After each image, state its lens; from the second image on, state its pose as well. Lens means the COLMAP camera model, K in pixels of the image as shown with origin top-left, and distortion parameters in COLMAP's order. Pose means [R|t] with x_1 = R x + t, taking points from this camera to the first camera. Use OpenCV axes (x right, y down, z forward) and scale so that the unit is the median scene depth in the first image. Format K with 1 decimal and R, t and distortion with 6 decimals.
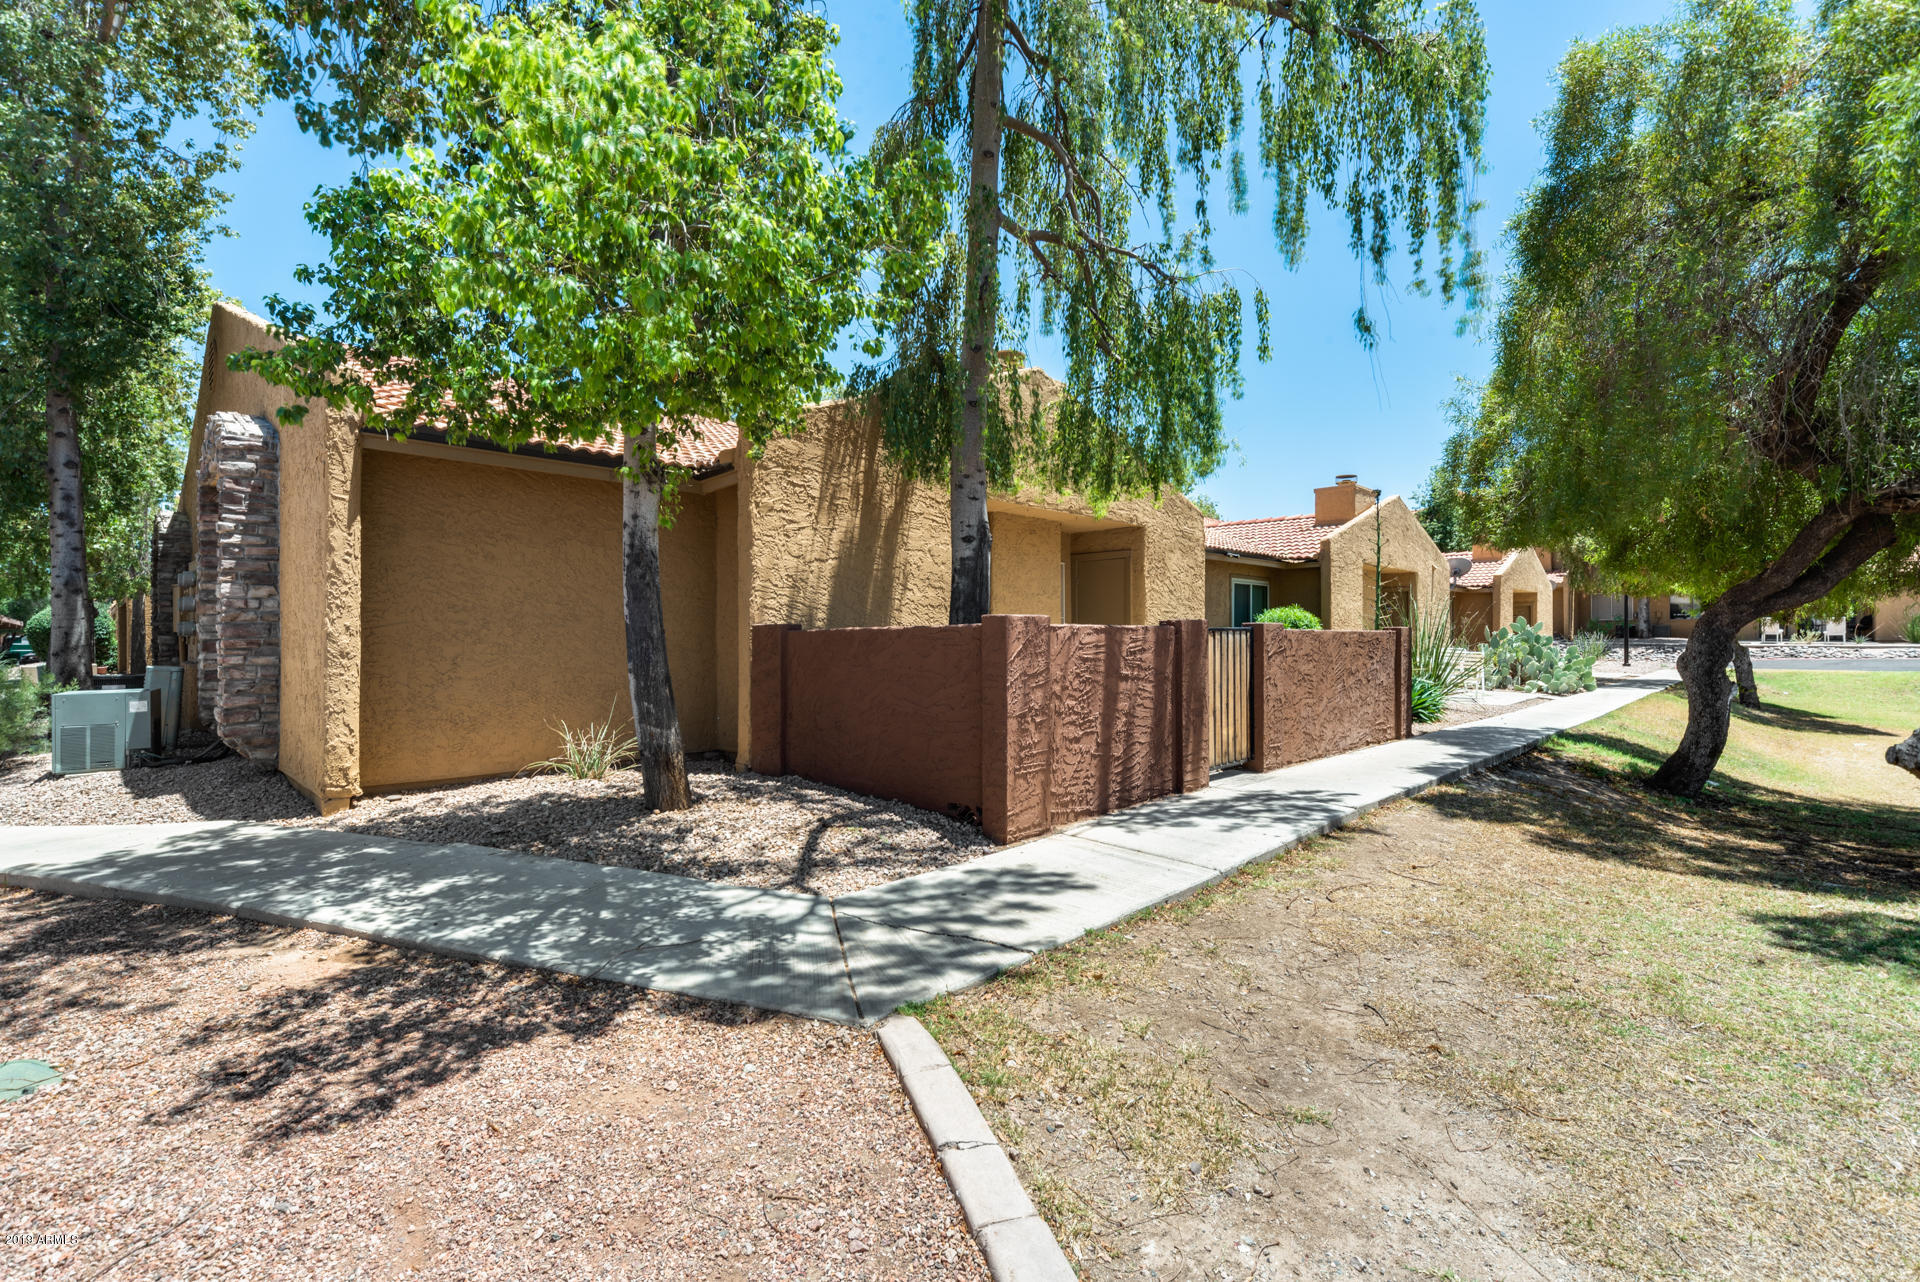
lens RADIAL K [[848.0, 0, 957.2], [0, 848.0, 634.5], [0, 0, 1]] dist [0.001047, -0.000124]
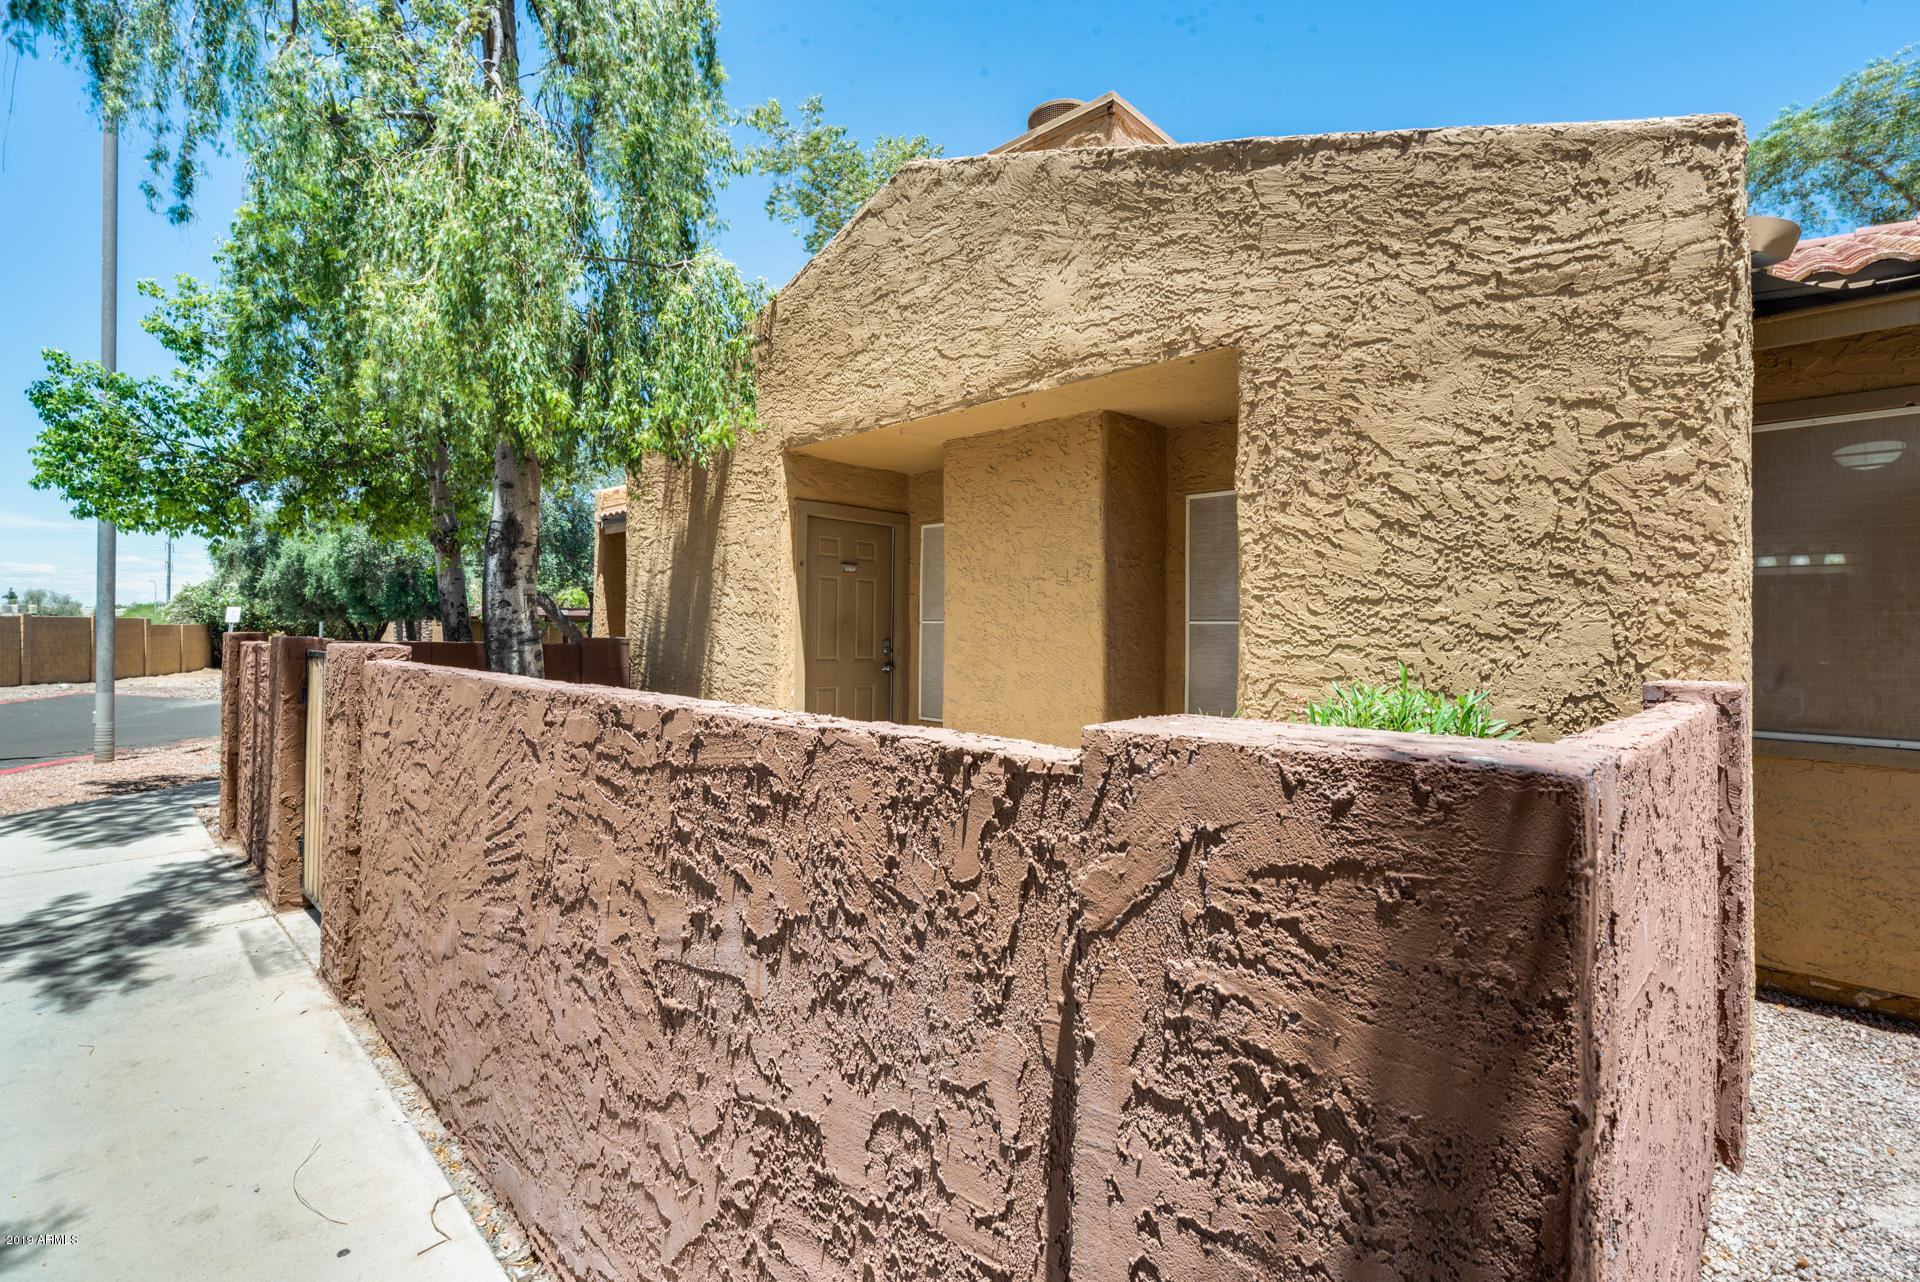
lens RADIAL K [[848.0, 0, 954.2], [0, 848.0, 626.3], [0, 0, 1]] dist [0.001047, -0.000124]
pose [[0.016739, -0.003798, -0.999853, 1.022385], [-0.008199, 0.999959, -0.003935, -0.030055], [0.999826, 0.008264, 0.016707, 1.654843]]
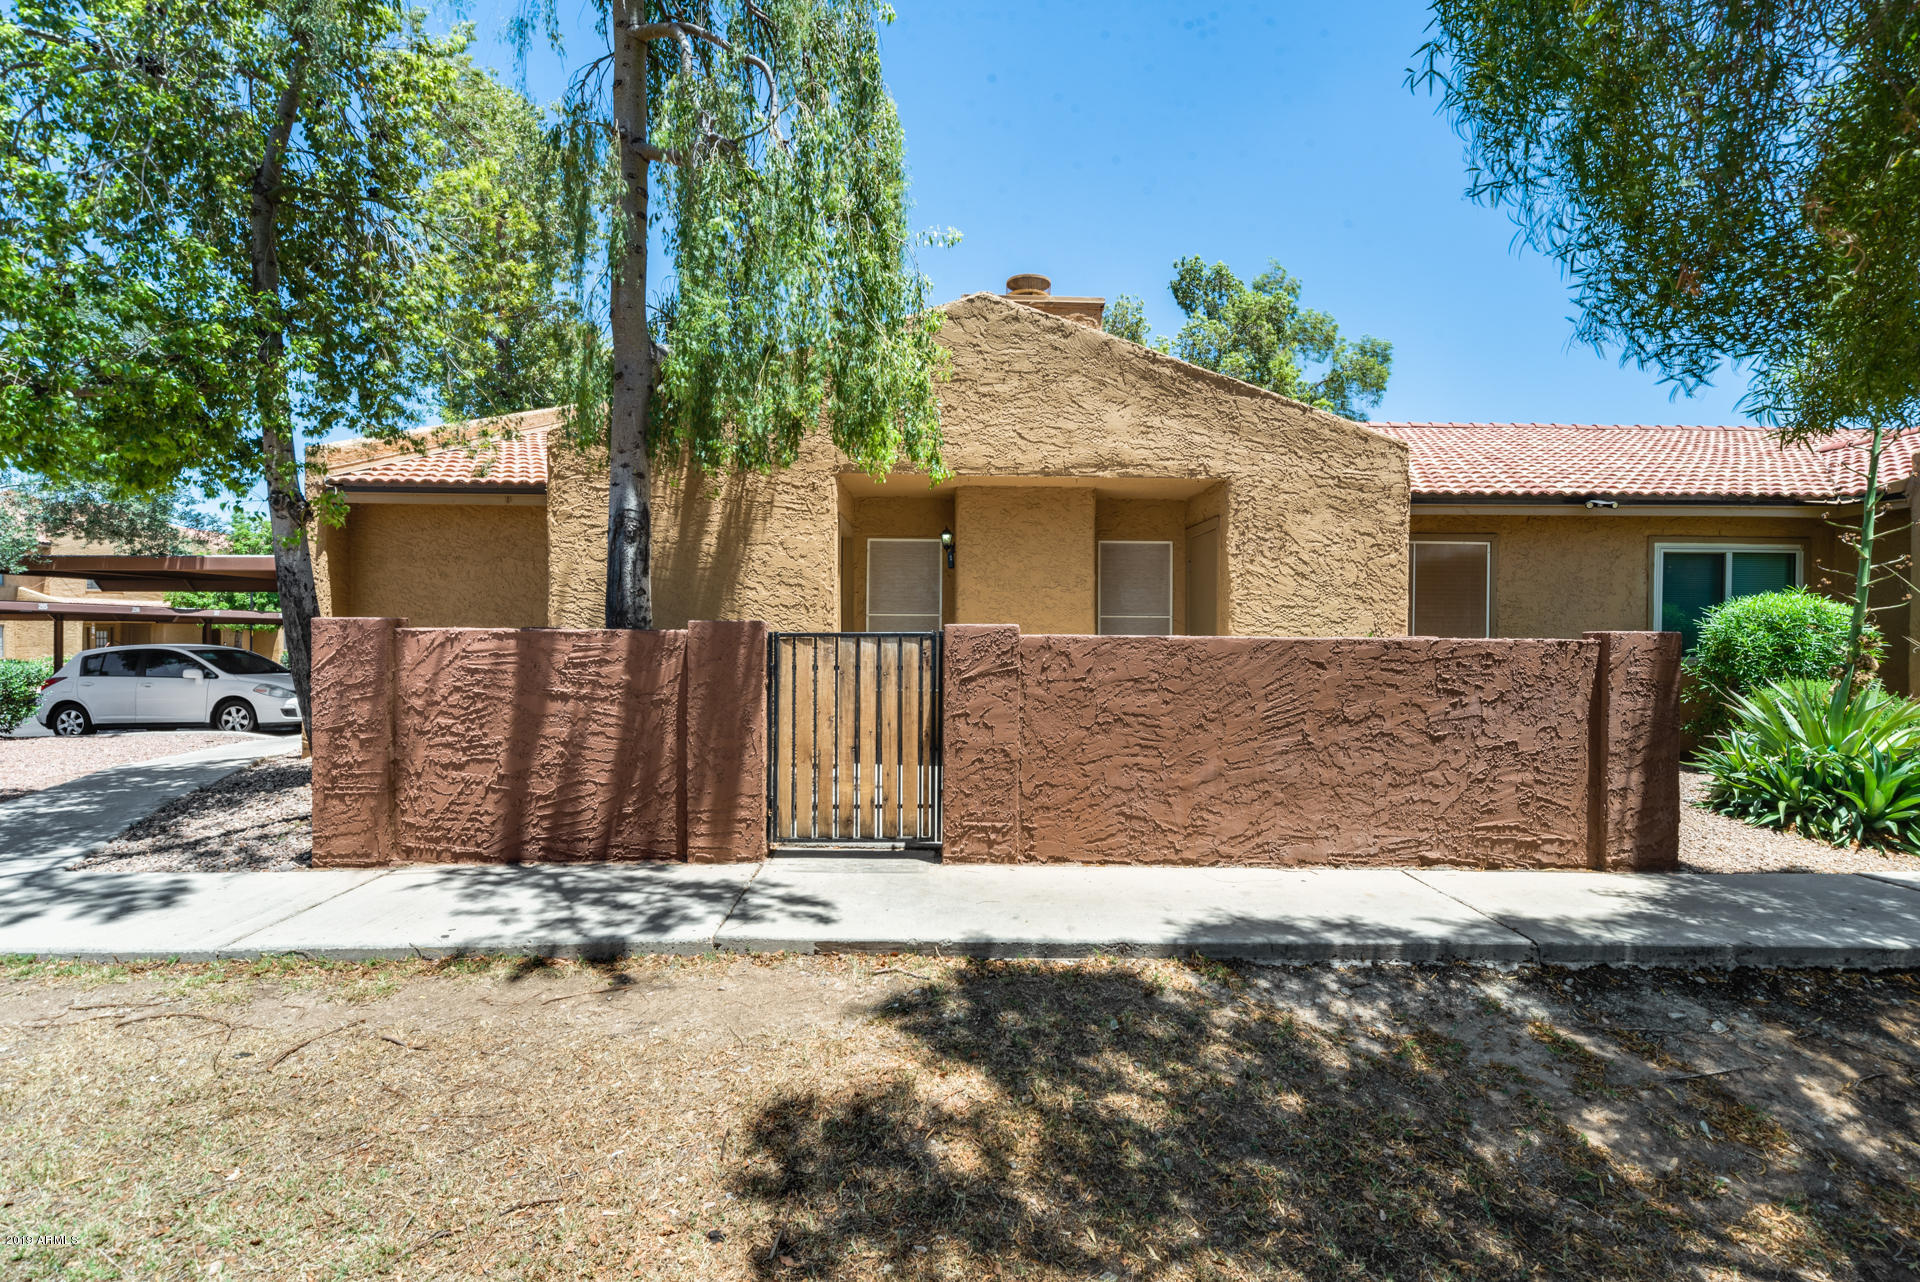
lens RADIAL K [[848.0, 0, 949.0], [0, 848.0, 641.7], [0, 0, 1]] dist [0.001047, -0.000124]
pose [[0.714631, 0.012104, -0.699397, 0.993888], [-0.006369, 0.999921, 0.010797, -0.009821], [0.699473, -0.003262, 0.714651, 0.688696]]
